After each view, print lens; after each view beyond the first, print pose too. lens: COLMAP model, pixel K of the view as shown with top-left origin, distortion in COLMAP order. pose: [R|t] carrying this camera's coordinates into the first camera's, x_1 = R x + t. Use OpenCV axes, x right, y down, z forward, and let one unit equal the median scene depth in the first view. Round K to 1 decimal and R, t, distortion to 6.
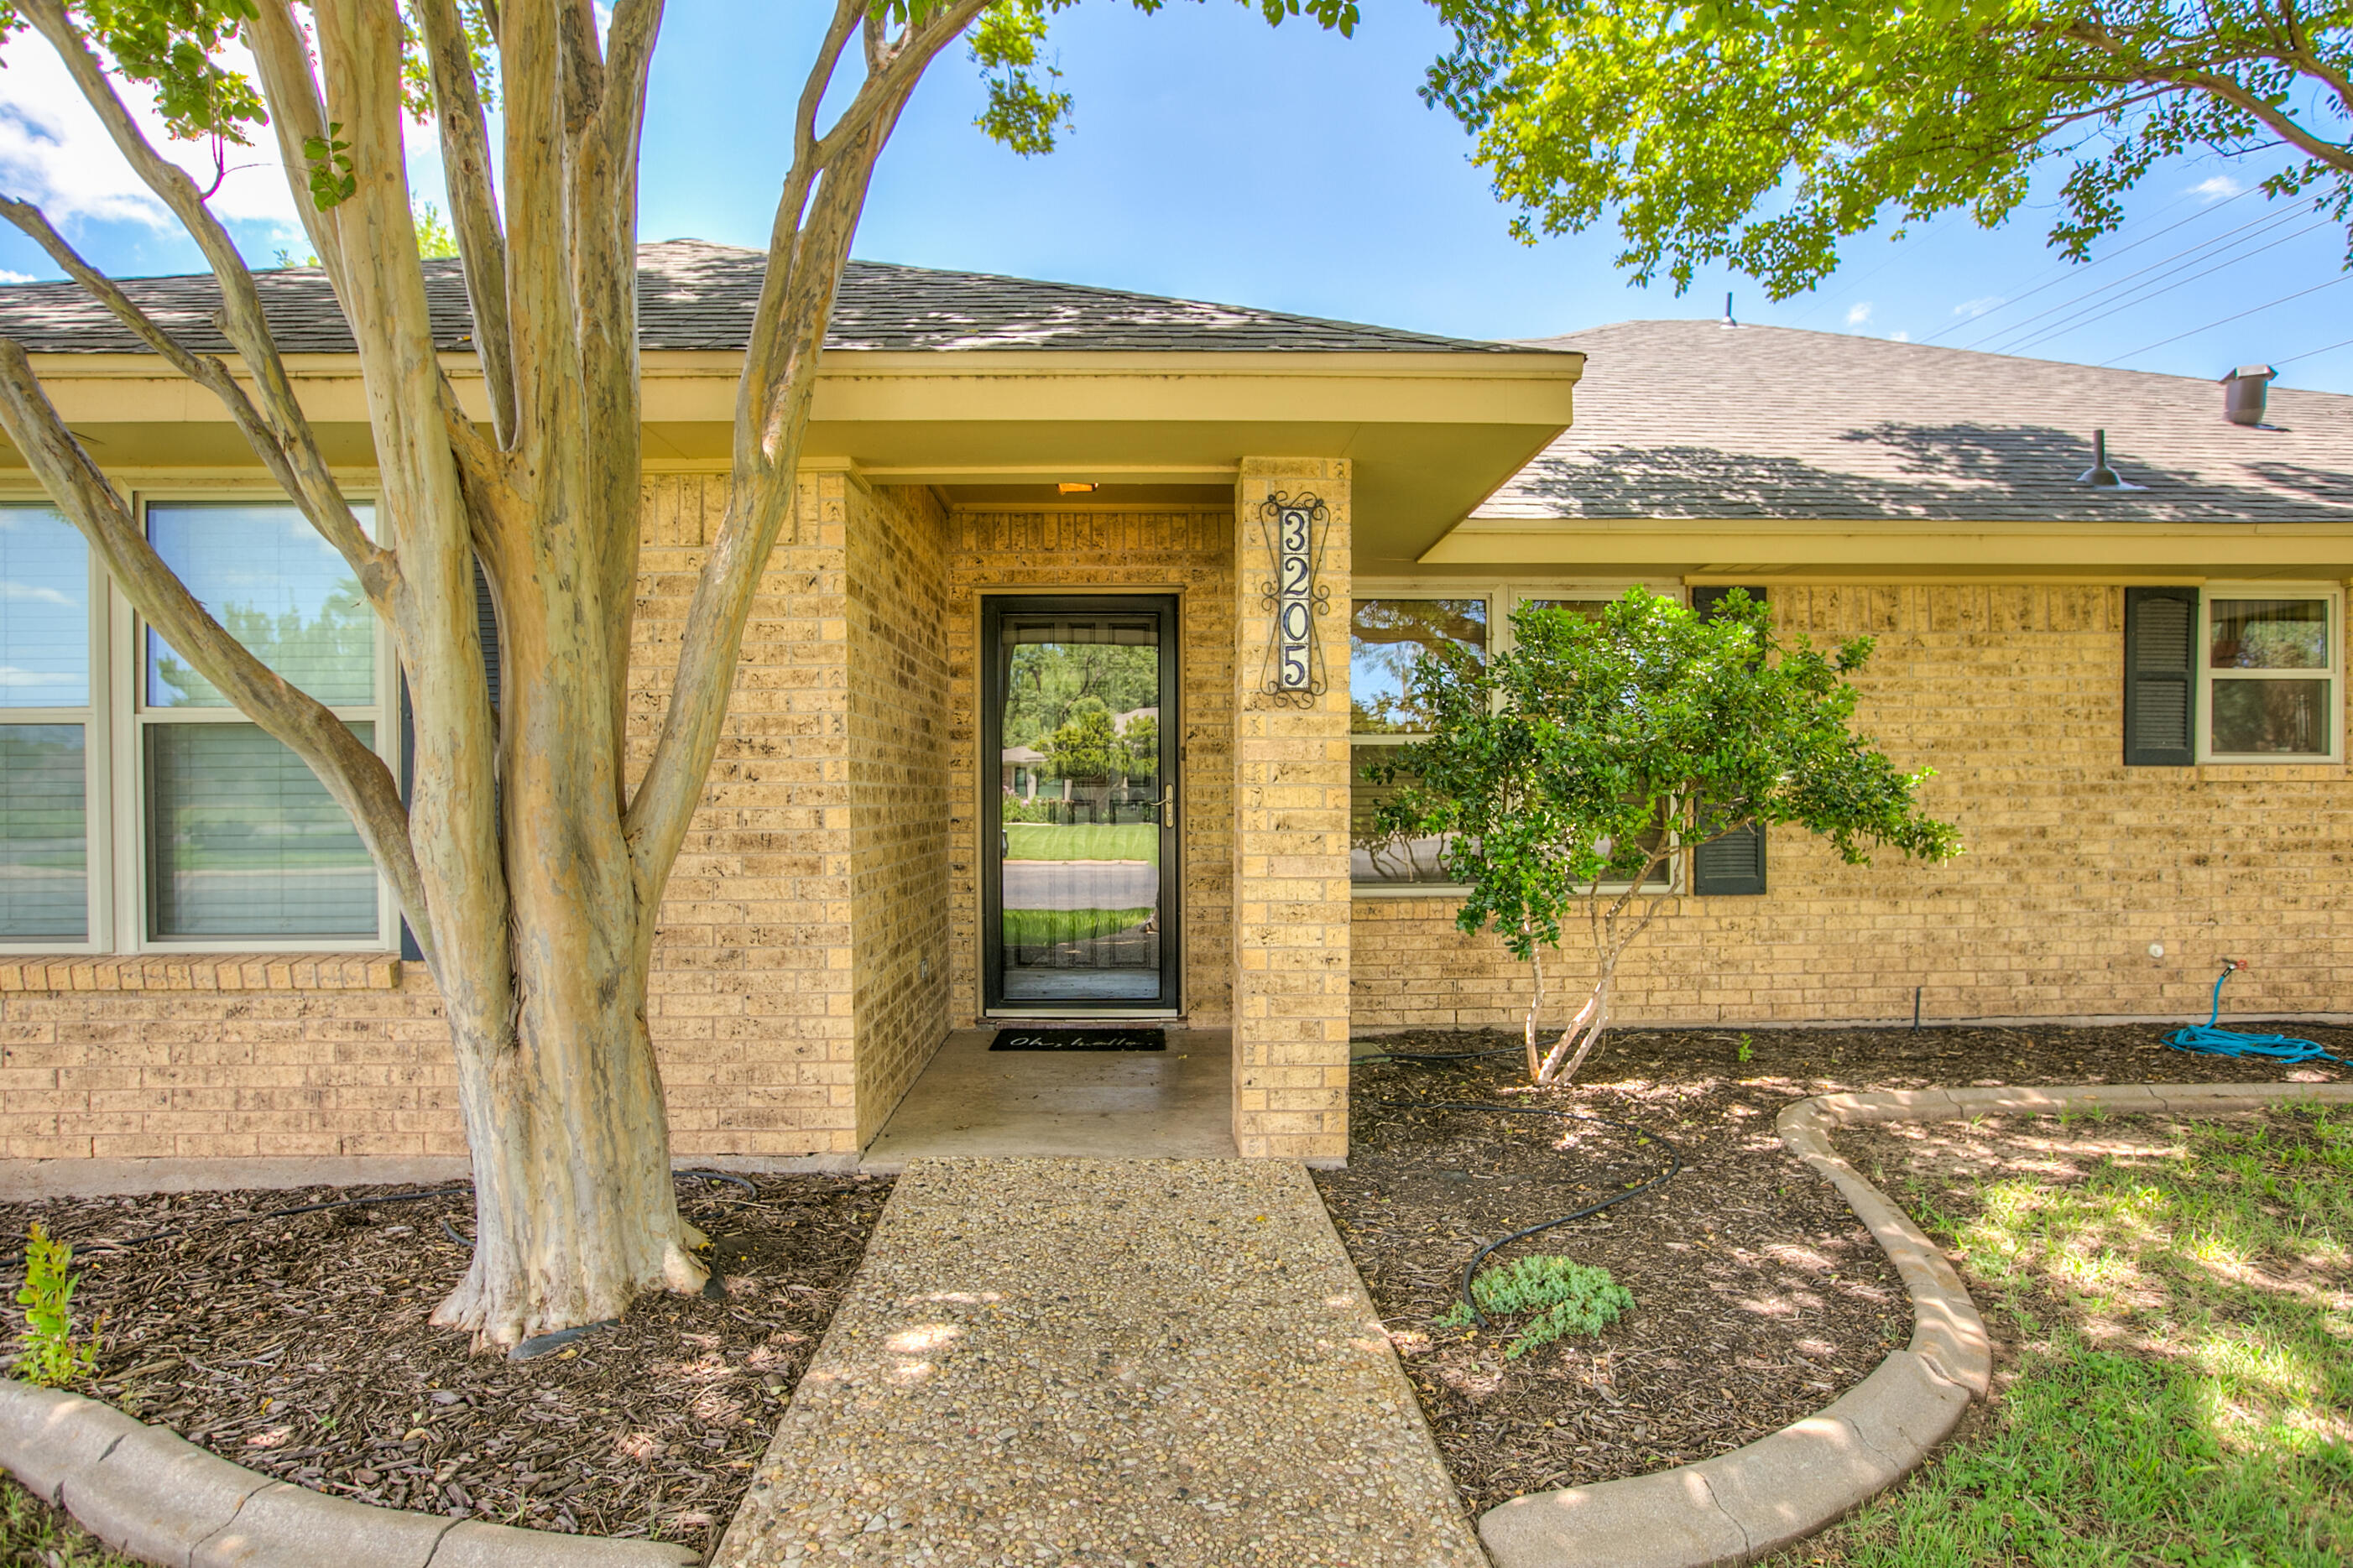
lens RADIAL K [[1283.6, 0, 1169.6], [0, 1283.6, 792.5], [0, 0, 1]] dist [-0.023030, -0.000050]
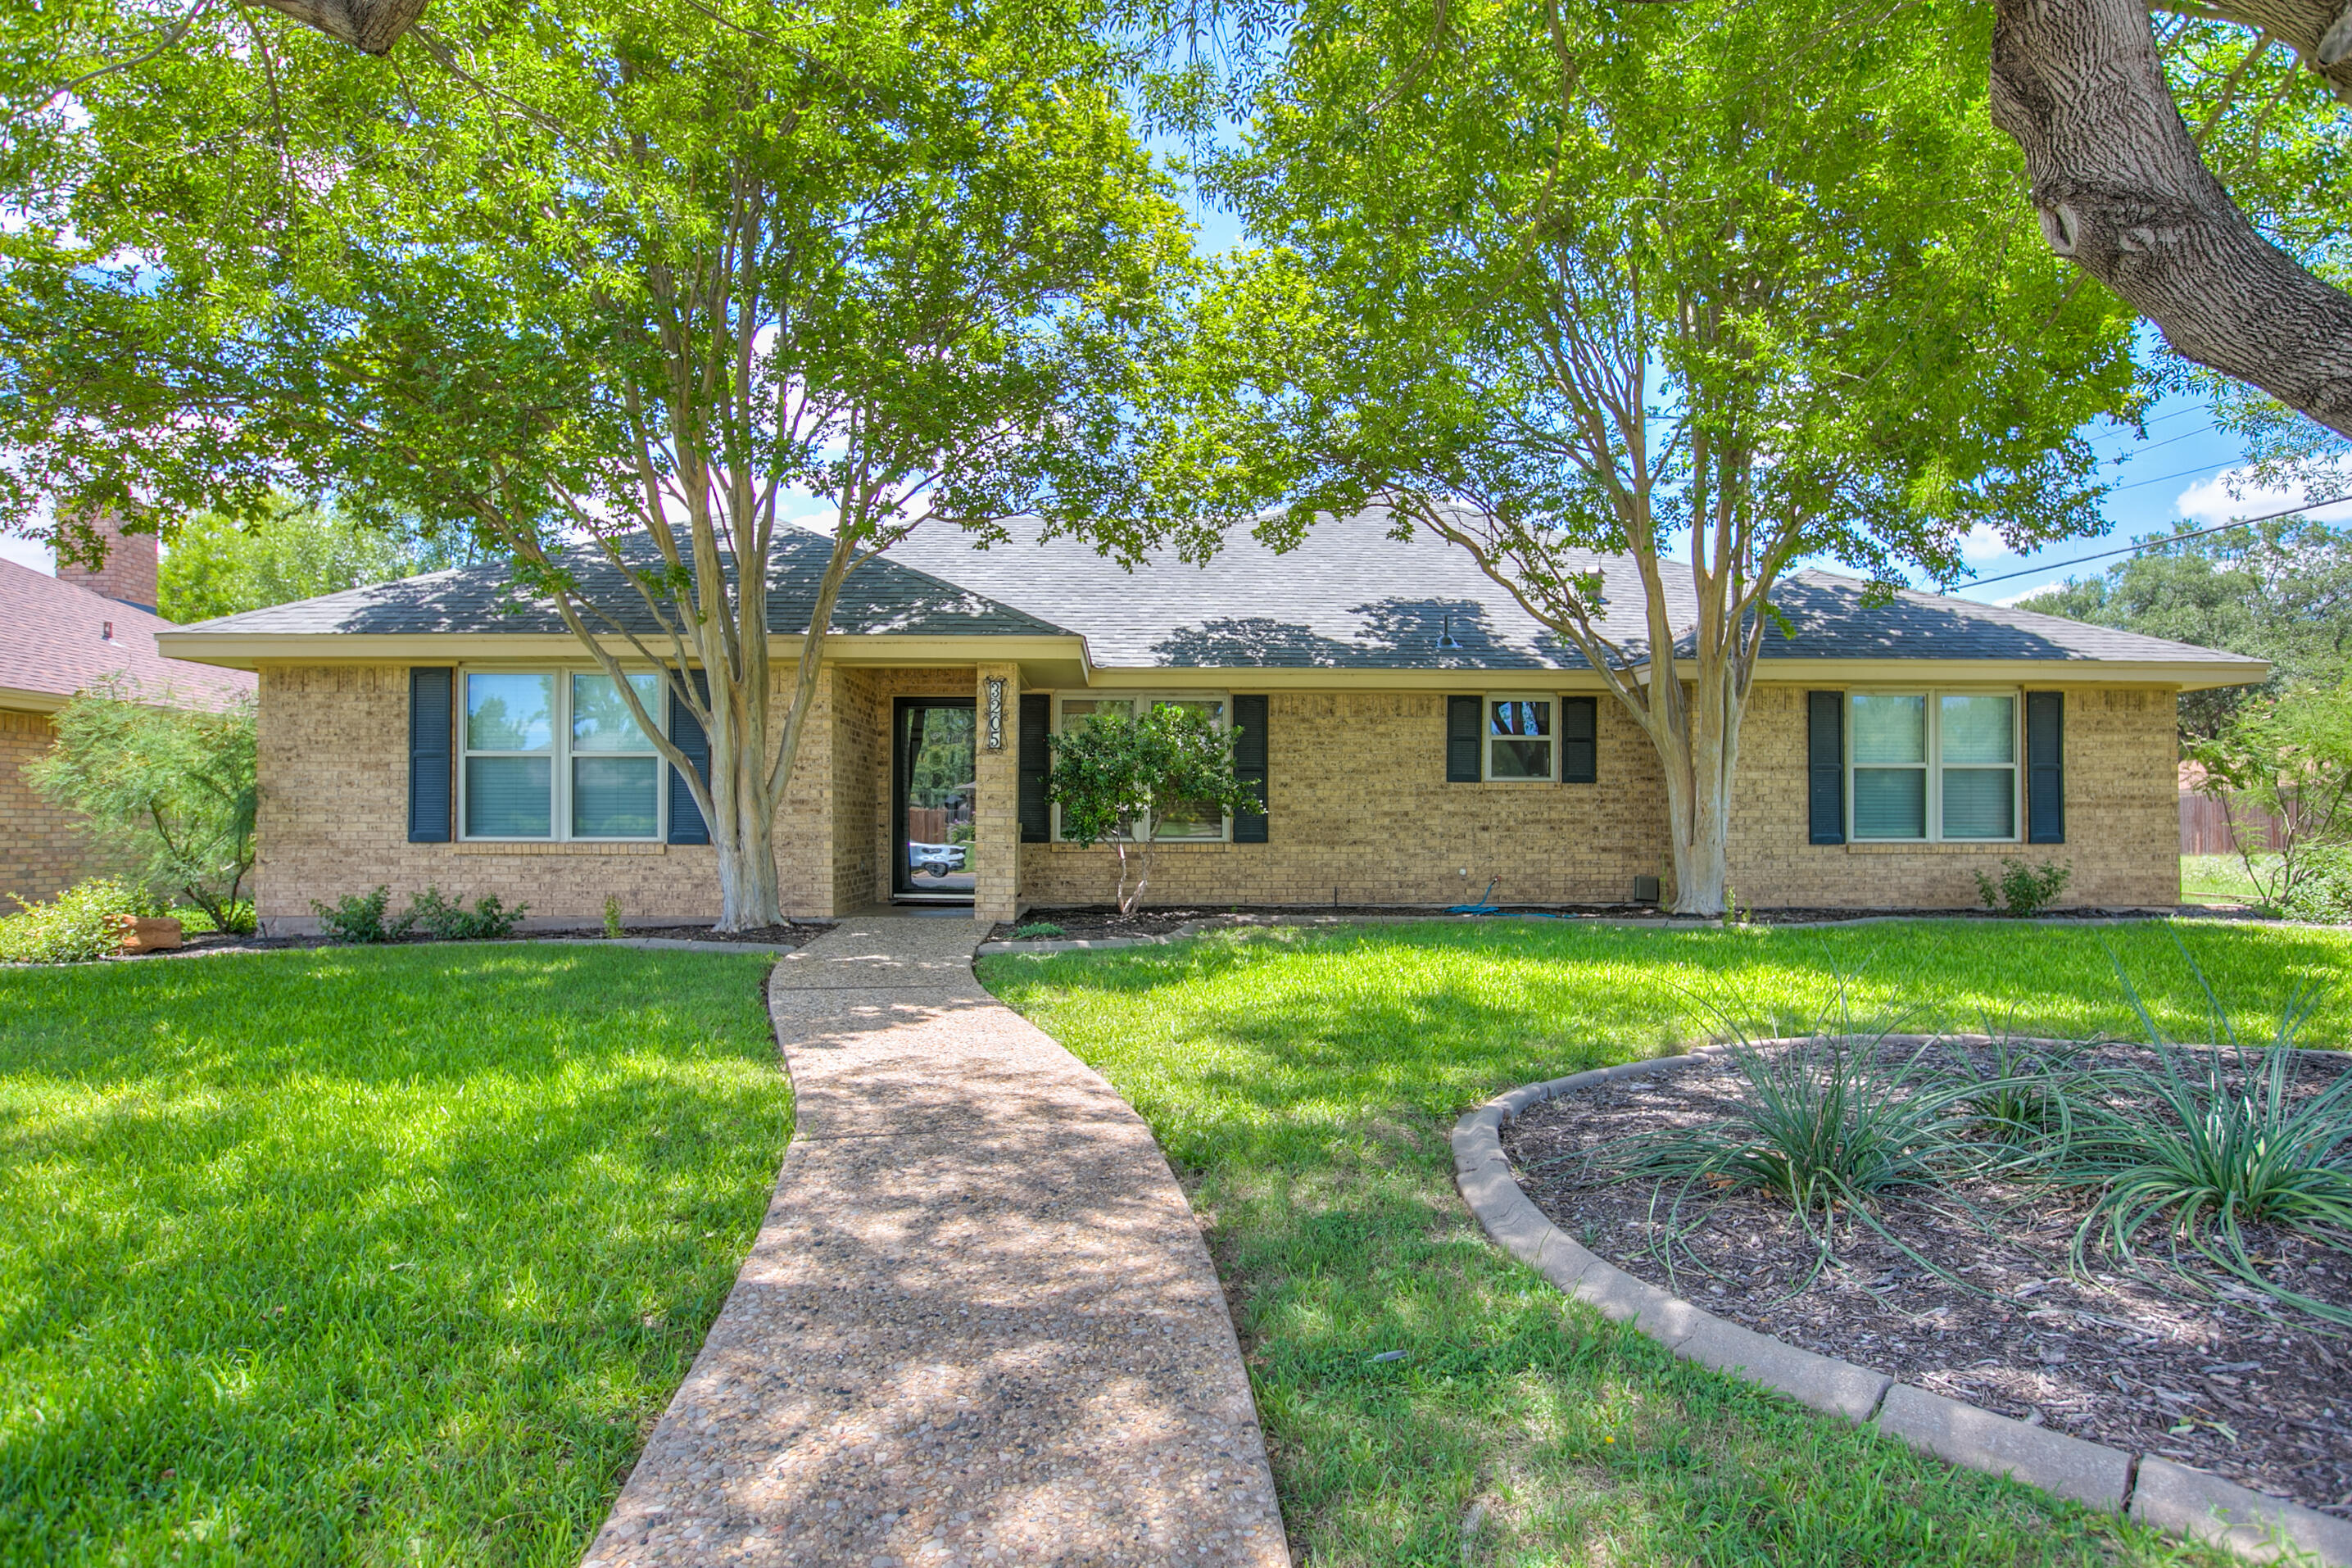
lens RADIAL K [[1445.9, 0, 1183.5], [0, 1445.9, 794.8], [0, 0, 1]] dist [-0.026757, 0.060804]
pose [[0.999964, 0.006626, 0.005300, 0.320075], [-0.006496, 0.999685, -0.024226, 0.061096], [-0.005459, 0.024191, 0.999692, -1.378755]]
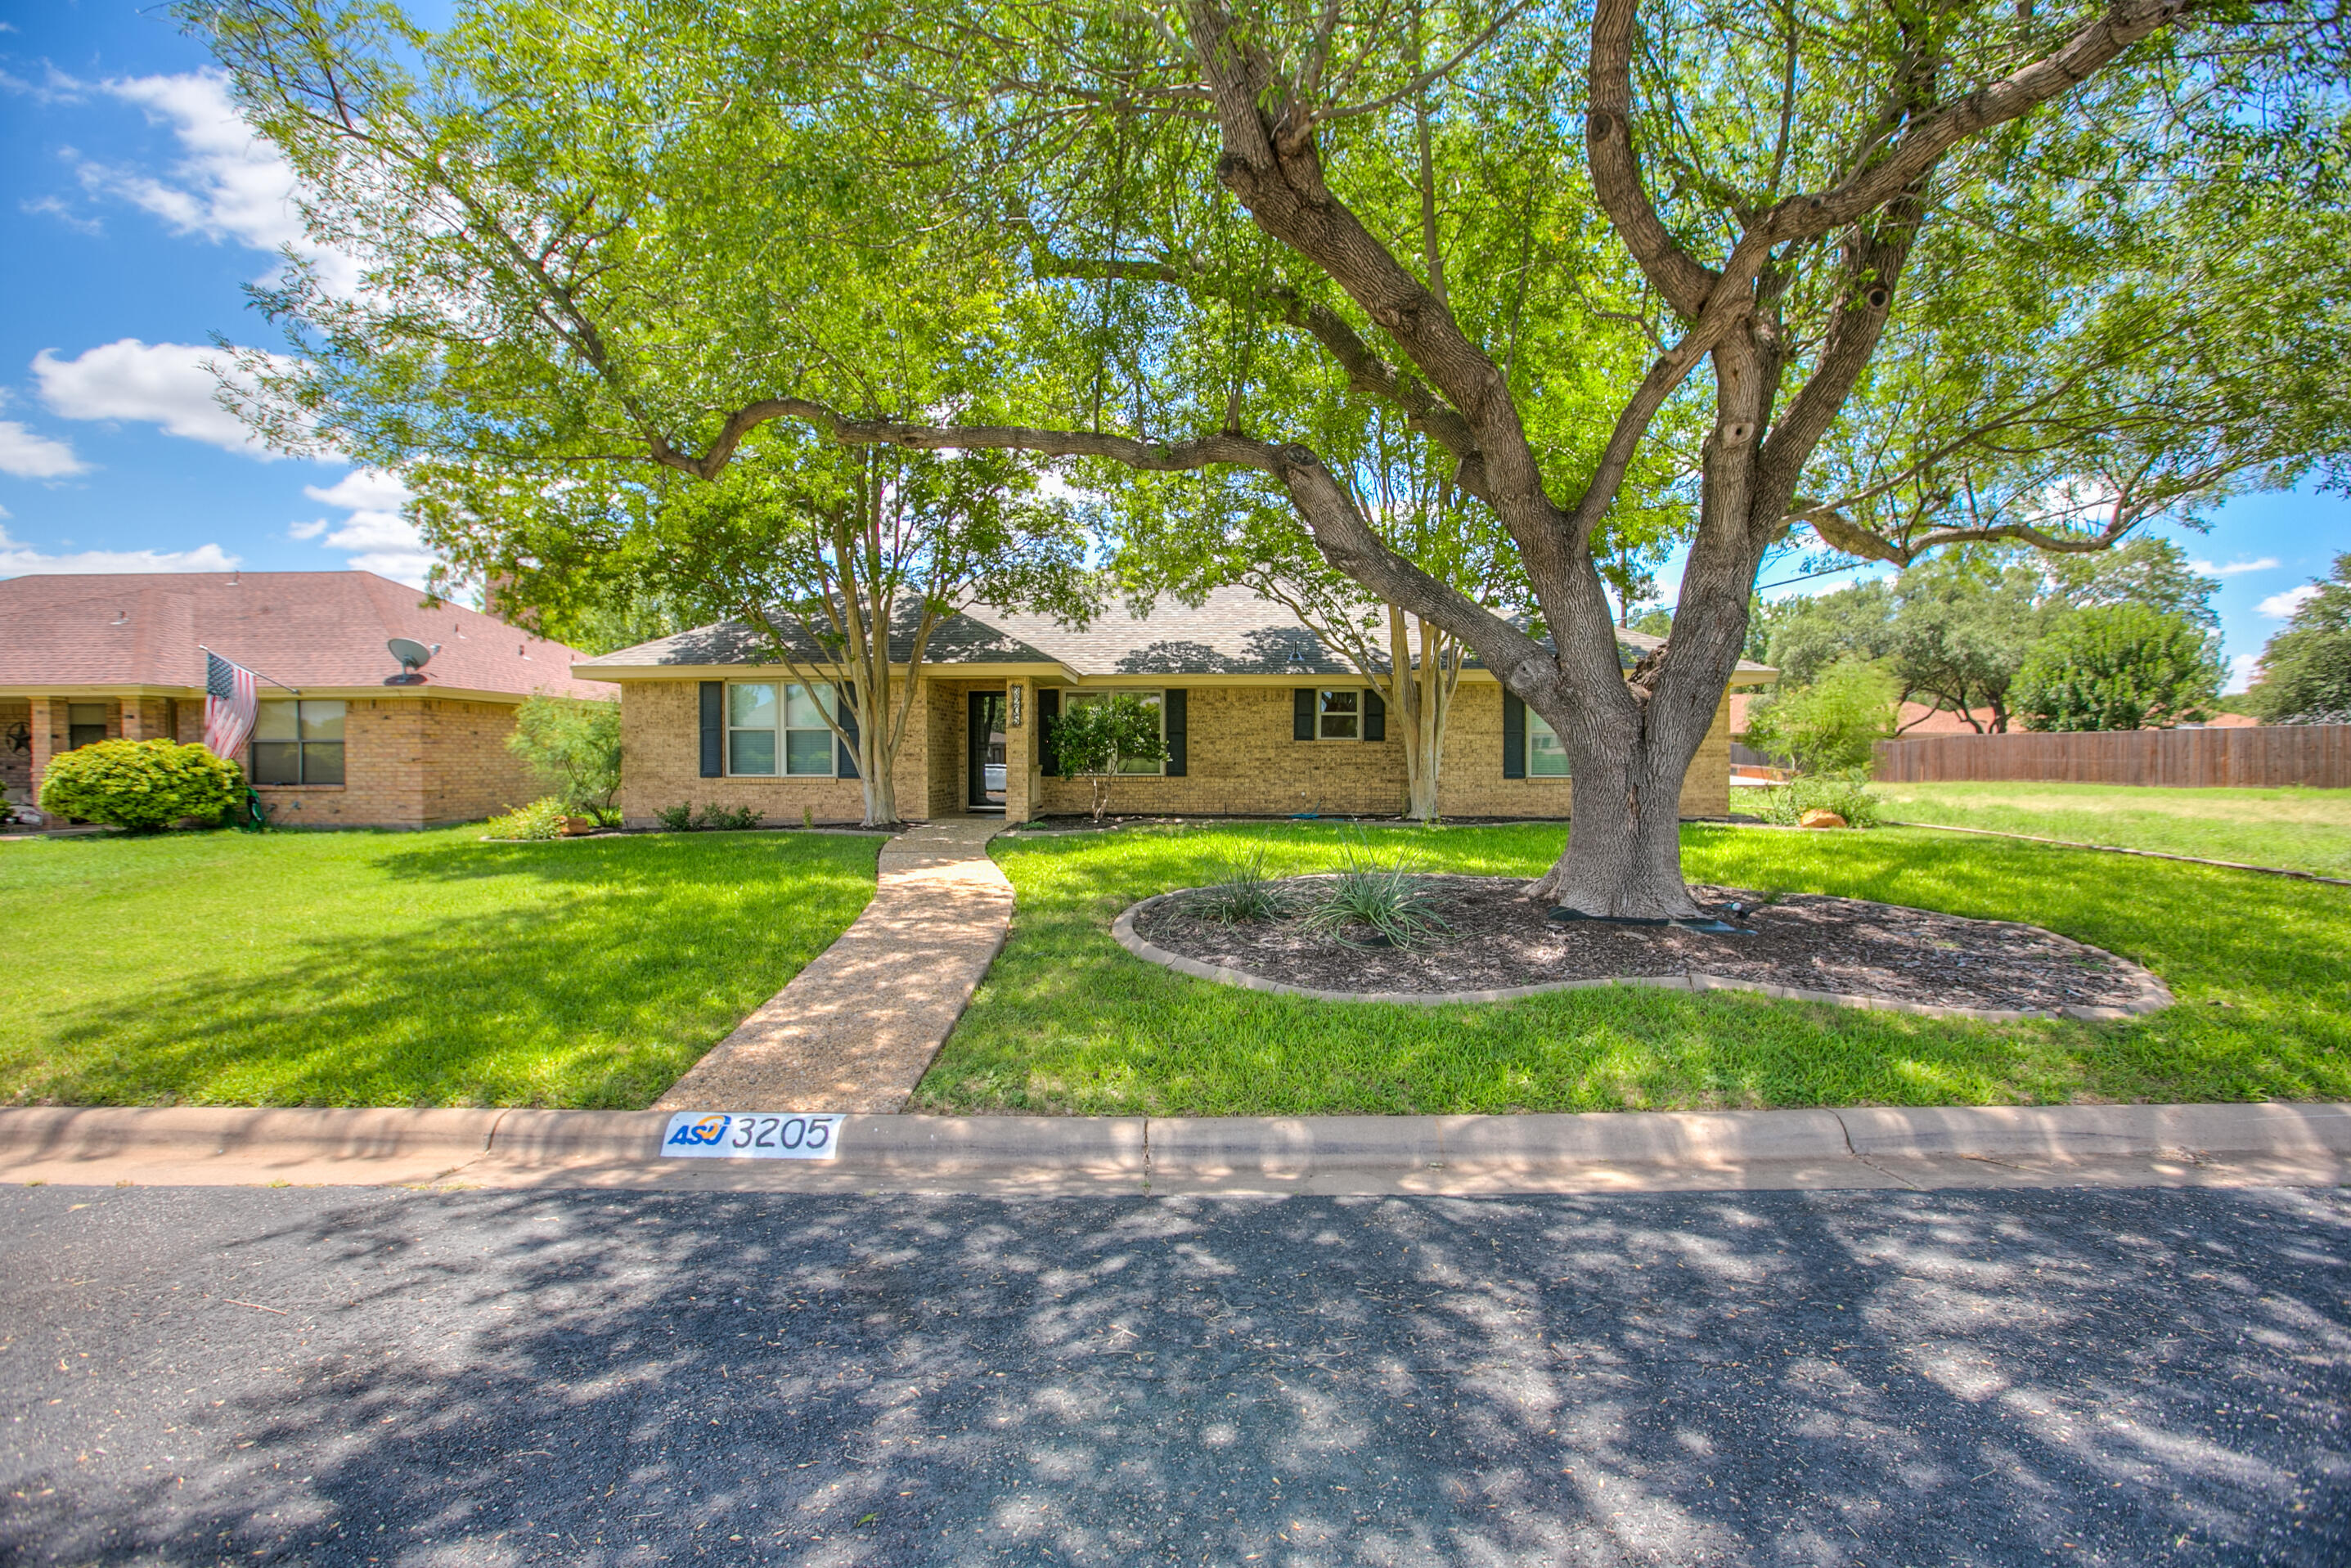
lens RADIAL K [[1156.0, 0, 1180.2], [0, 1156.0, 781.1], [0, 0, 1]] dist [-0.002157, -0.000150]
pose [[0.997649, 0.007446, -0.068120, 0.675671], [-0.006003, 0.999754, 0.021372, 0.025218], [0.068263, -0.020912, 0.997448, -2.221888]]
